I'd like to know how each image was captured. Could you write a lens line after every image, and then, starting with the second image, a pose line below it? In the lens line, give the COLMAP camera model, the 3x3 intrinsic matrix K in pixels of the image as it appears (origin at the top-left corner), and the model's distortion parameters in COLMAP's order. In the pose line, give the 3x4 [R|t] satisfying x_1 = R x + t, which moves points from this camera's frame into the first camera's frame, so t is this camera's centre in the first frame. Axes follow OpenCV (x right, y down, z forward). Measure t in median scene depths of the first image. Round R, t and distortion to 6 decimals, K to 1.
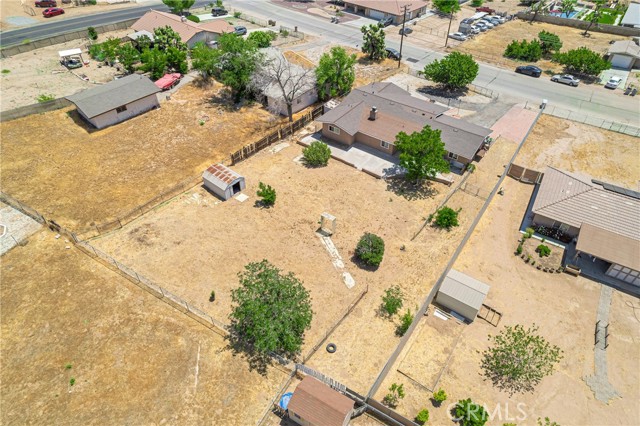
lens RADIAL K [[408.8, 0, 318.1], [0, 408.8, 212.7], [0, 0, 1]] dist [-0.075502, 0.068571]
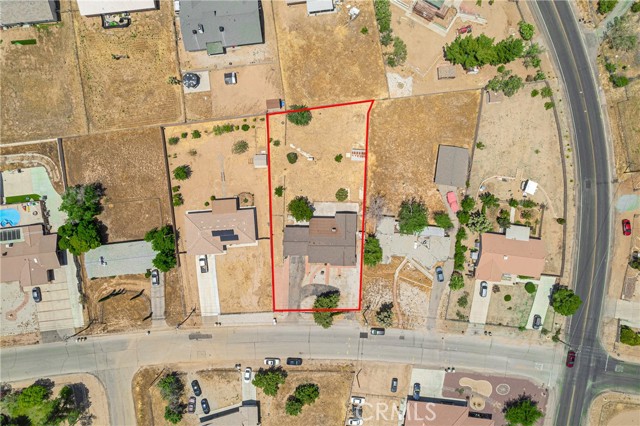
lens RADIAL K [[408.8, 0, 318.1], [0, 408.8, 212.7], [0, 0, 1]] dist [-0.075502, 0.068571]
pose [[-0.805233, 0.592934, 0.005354, 0.134645], [-0.402878, -0.553708, 0.728763, -1.649703], [0.435073, 0.584667, 0.684745, -0.507298]]
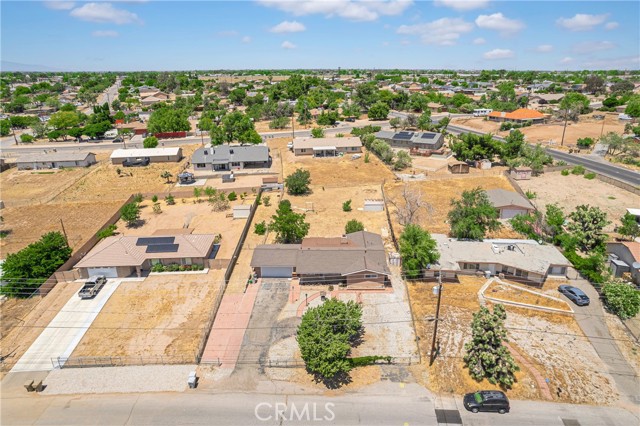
lens RADIAL K [[408.8, 0, 318.1], [0, 408.8, 212.7], [0, 0, 1]] dist [-0.075502, 0.068571]
pose [[-0.820418, 0.214877, -0.529850, 0.810185], [-0.370474, 0.506069, 0.778873, -1.179277], [0.435503, 0.835297, -0.335582, 1.279862]]
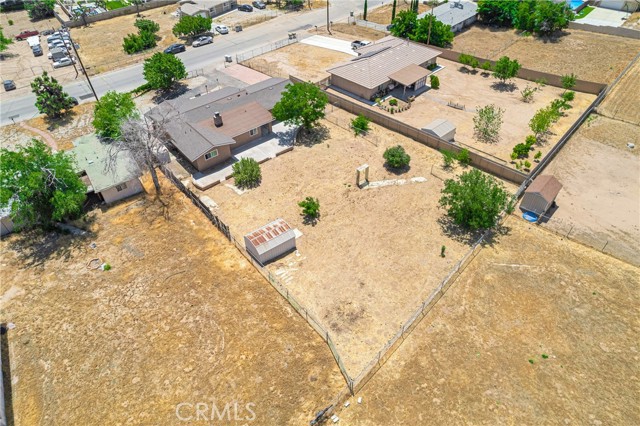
lens RADIAL K [[408.8, 0, 318.1], [0, 408.8, 212.7], [0, 0, 1]] dist [-0.075502, 0.068571]
pose [[0.221544, -0.660857, 0.717068, -0.638020], [0.672439, 0.636077, 0.378460, -0.301017], [-0.706219, 0.398339, 0.585305, 0.346577]]
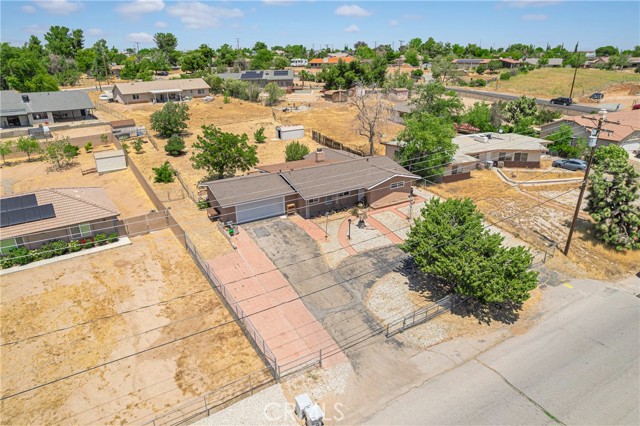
lens RADIAL K [[408.8, 0, 318.1], [0, 408.8, 212.7], [0, 0, 1]] dist [-0.075502, 0.068571]
pose [[-0.380506, 0.354271, -0.854229, 0.898867], [-0.619974, 0.587670, 0.519881, -0.607241], [0.686184, 0.727418, -0.003973, 1.065602]]
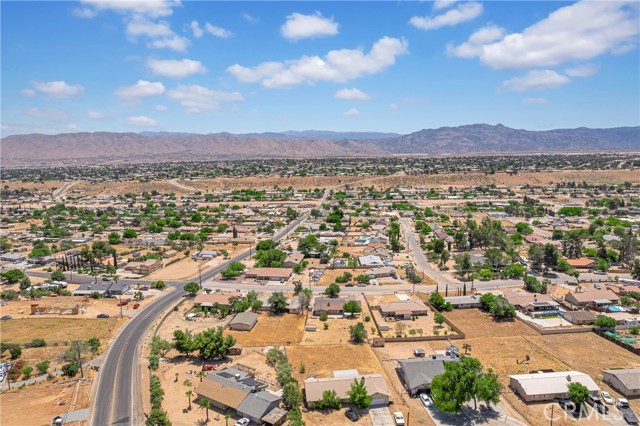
lens RADIAL K [[408.8, 0, 318.1], [0, 408.8, 212.7], [0, 0, 1]] dist [-0.075502, 0.068571]
pose [[0.813143, -0.084044, 0.575964, -1.690049], [0.396235, 0.804773, -0.441971, 0.554949], [-0.426376, 0.587603, 0.687697, -1.570503]]
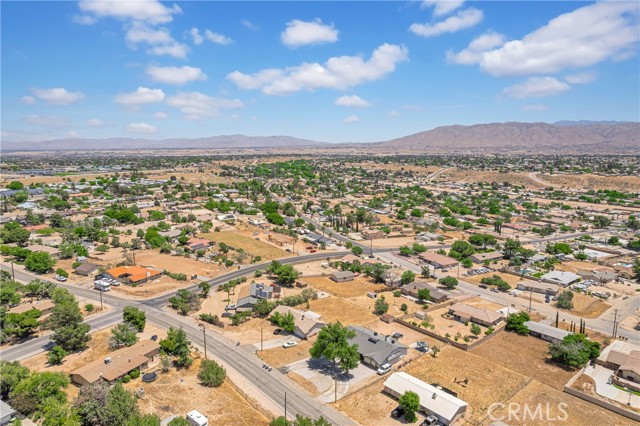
lens RADIAL K [[408.8, 0, 318.1], [0, 408.8, 212.7], [0, 0, 1]] dist [-0.075502, 0.068571]
pose [[0.951070, 0.063987, -0.302276, 0.352368], [-0.218292, 0.831520, -0.510807, 1.184063], [0.218664, 0.551798, 0.804801, -2.340977]]
